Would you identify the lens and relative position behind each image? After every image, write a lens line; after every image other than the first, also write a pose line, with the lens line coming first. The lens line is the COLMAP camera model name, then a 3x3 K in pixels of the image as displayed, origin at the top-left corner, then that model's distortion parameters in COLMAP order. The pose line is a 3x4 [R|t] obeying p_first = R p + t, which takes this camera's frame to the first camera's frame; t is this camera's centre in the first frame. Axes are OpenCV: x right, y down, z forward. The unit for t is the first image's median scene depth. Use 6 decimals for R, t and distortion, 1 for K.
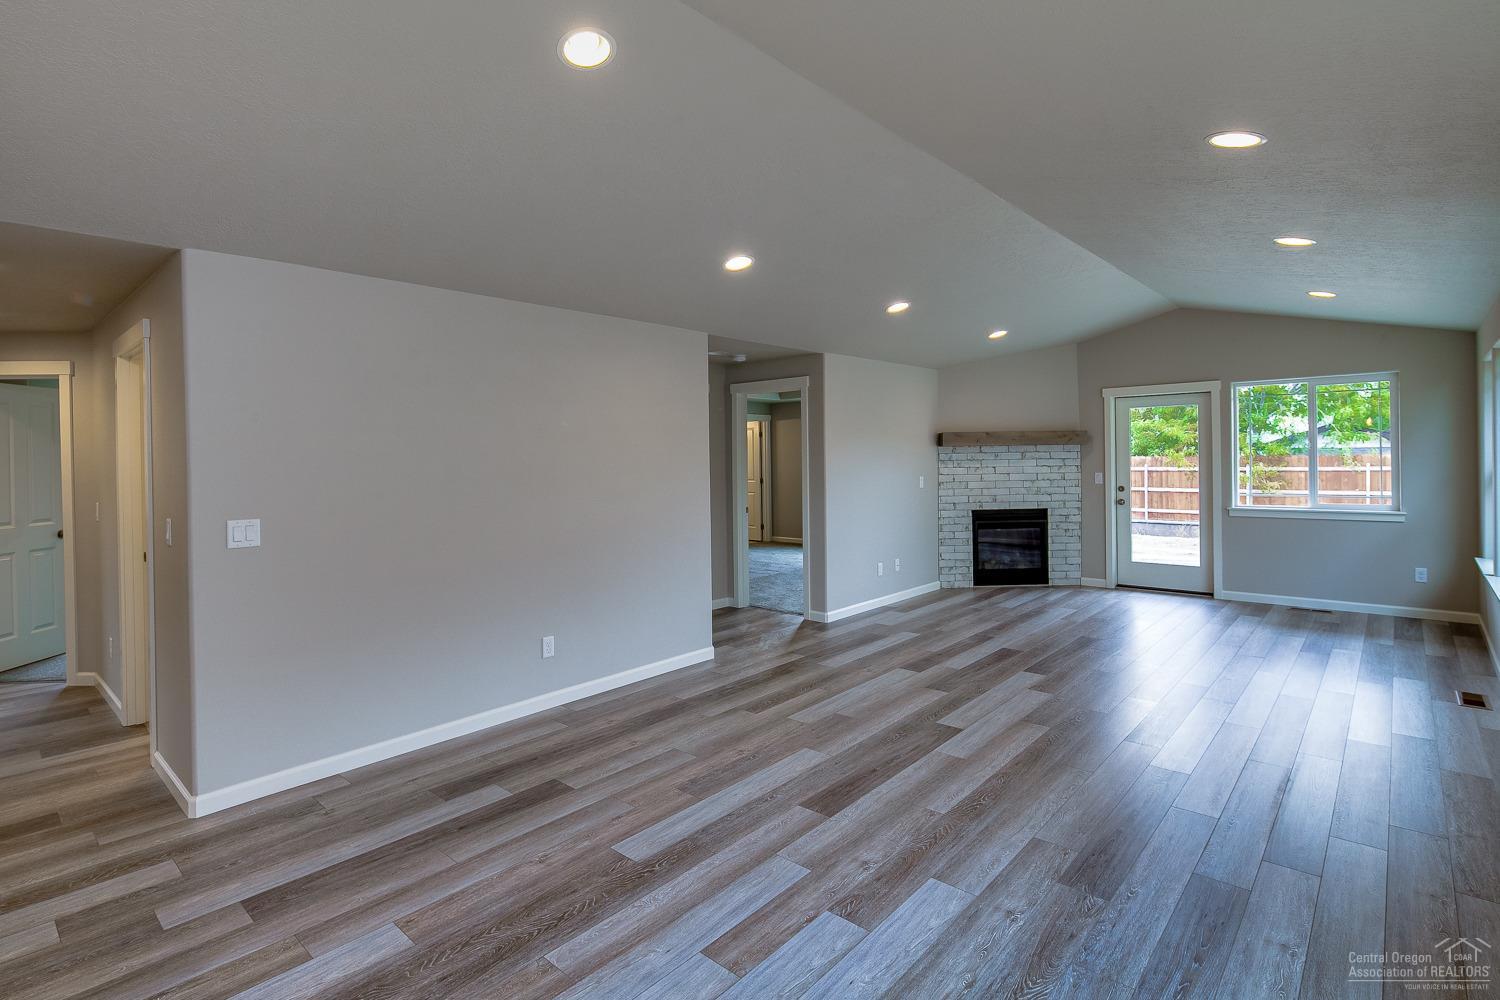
lens RADIAL K [[731.9, 0, 741.6], [0, 731.9, 461.1], [0, 0, 1]] dist [0.000956, -0.000635]
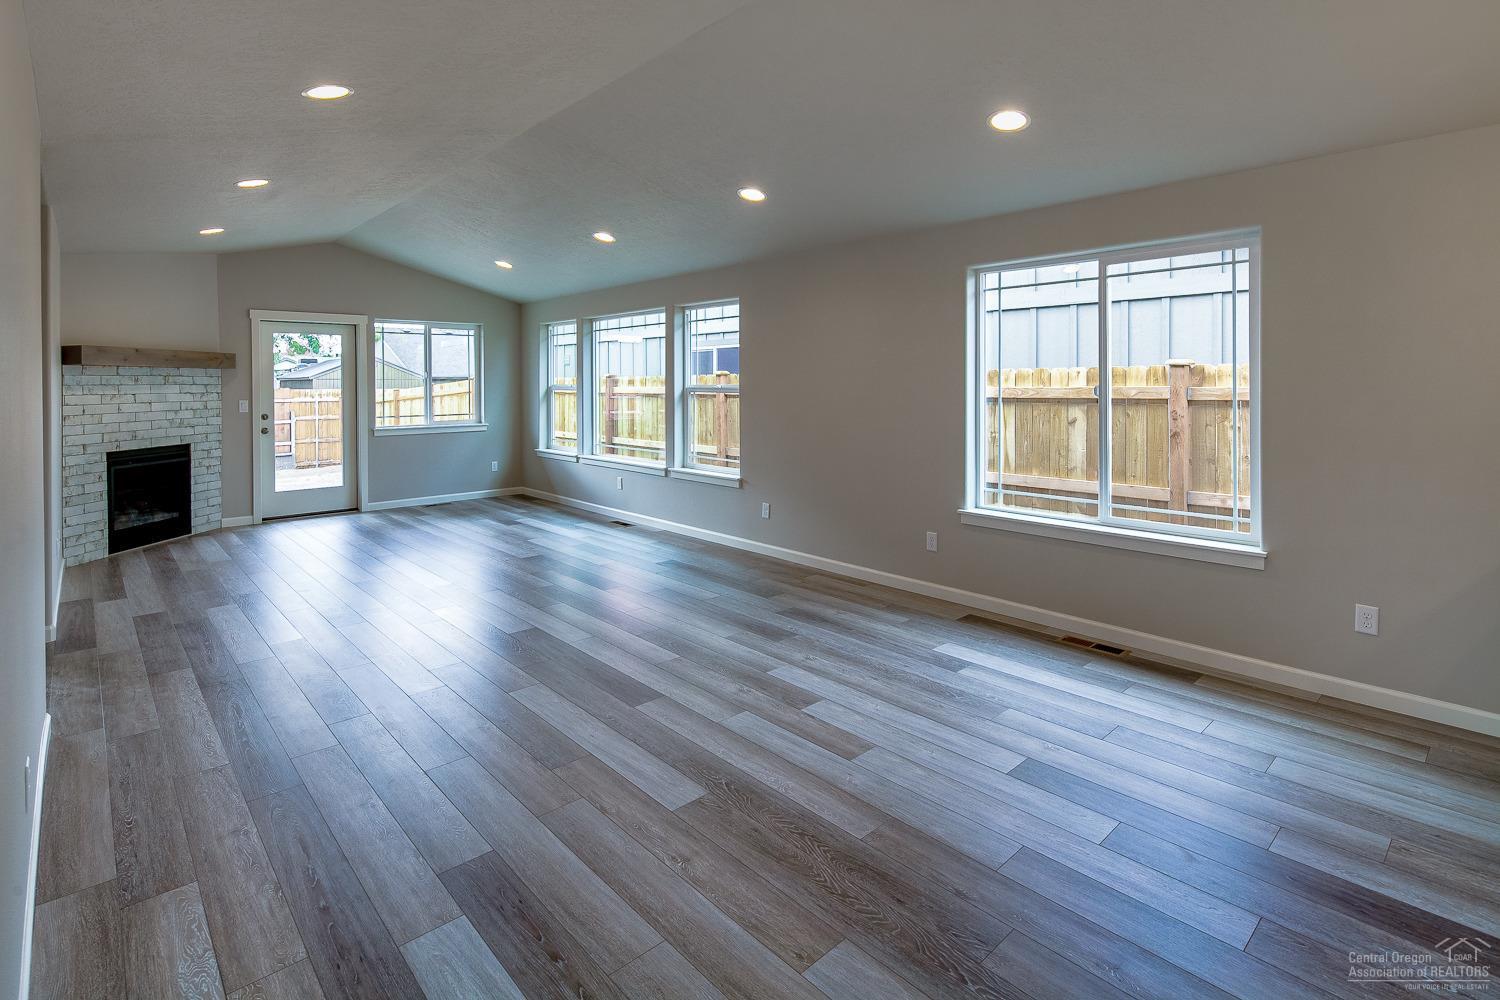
lens RADIAL K [[730.4, 0, 742.0], [0, 730.4, 383.3], [0, 0, 1]] dist [-0.000273, -0.000673]
pose [[0.097118, 0.014183, 0.995172, -0.359598], [0.008216, 0.999853, -0.015052, 0.013475], [-0.995239, 0.009638, 0.096987, 0.289042]]
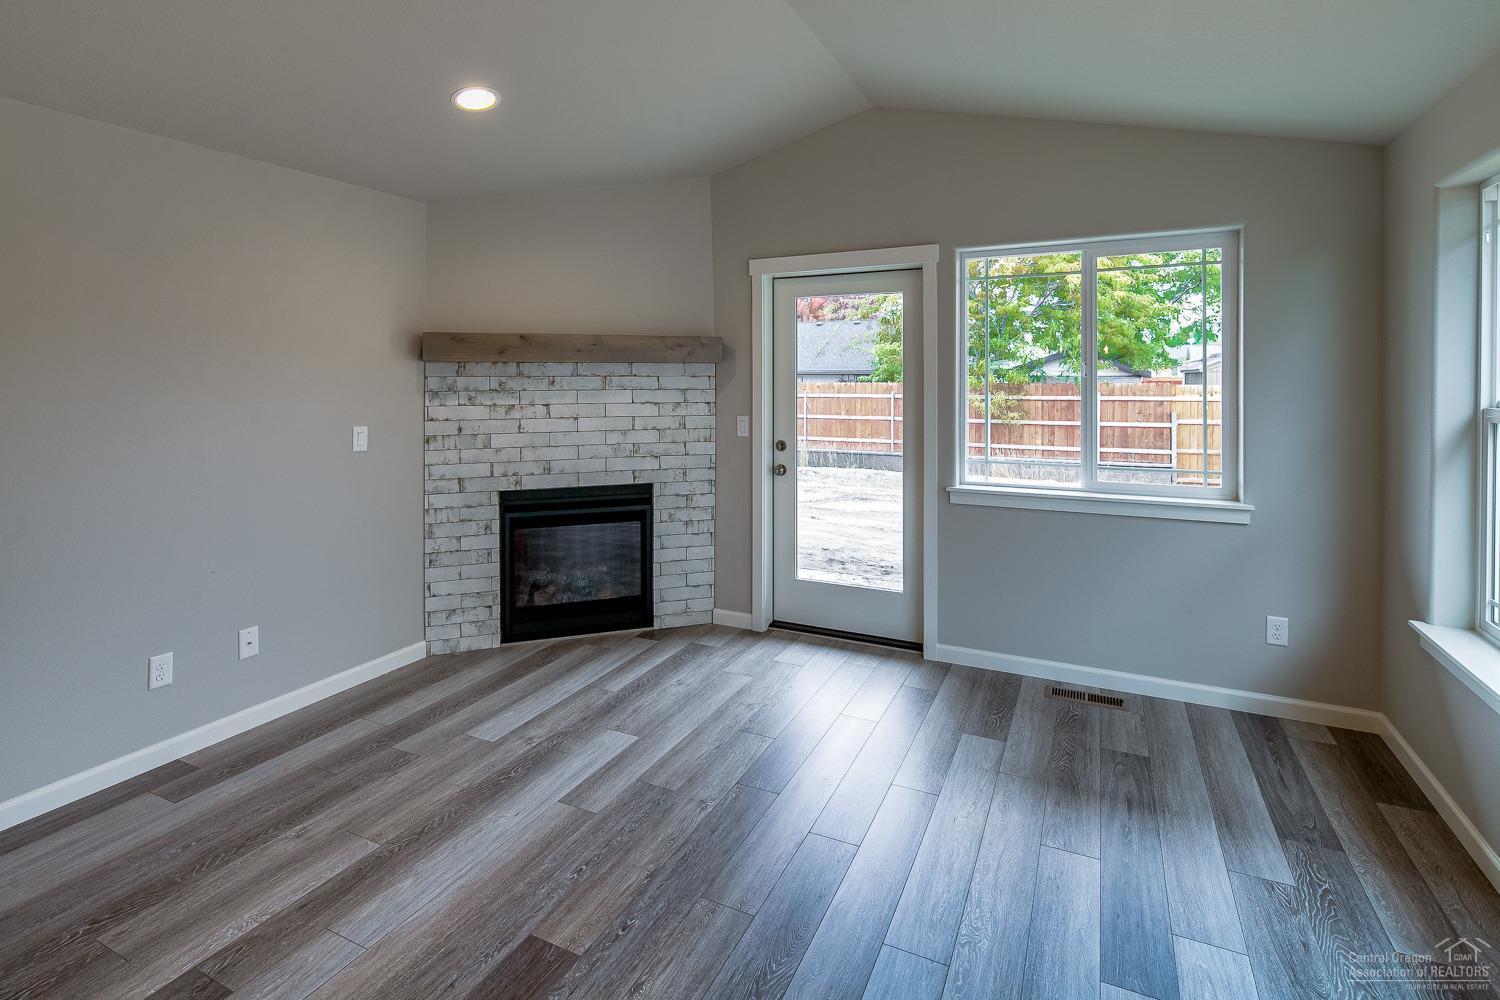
lens RADIAL K [[730.4, 0, 742.0], [0, 730.4, 383.3], [0, 0, 1]] dist [-0.000273, -0.000673]
pose [[0.962193, 0.010179, 0.272180, 0.338583], [-0.010351, 0.999946, -0.000805, -0.007708], [-0.272173, -0.002042, 0.962246, 0.479897]]
